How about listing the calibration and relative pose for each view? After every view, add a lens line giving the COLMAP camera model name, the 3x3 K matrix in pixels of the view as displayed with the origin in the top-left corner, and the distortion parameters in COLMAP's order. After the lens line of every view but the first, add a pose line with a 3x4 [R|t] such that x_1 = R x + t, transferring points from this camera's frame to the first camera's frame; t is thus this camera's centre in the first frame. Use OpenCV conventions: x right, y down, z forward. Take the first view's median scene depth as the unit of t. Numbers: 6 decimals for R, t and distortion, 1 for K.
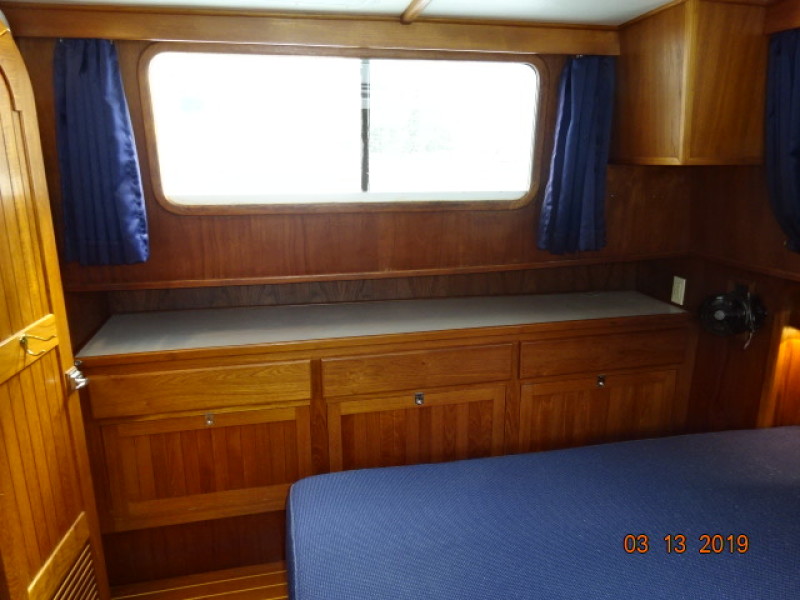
lens RADIAL K [[592.0, 0, 401.6], [0, 592.0, 300.0], [0, 0, 1]] dist [0.011706, -0.012397]
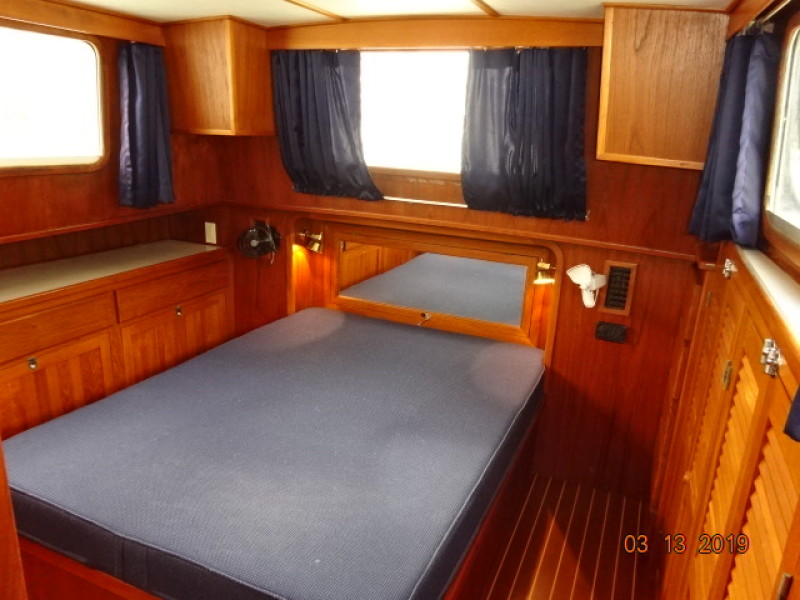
lens RADIAL K [[592.0, 0, 399.2], [0, 592.0, 302.0], [0, 0, 1]] dist [0.011706, -0.012397]
pose [[0.595965, -0.204340, 0.776576, -0.370491], [0.161532, 0.977819, 0.133329, 0.029484], [-0.786596, 0.045982, 0.615754, -0.130487]]
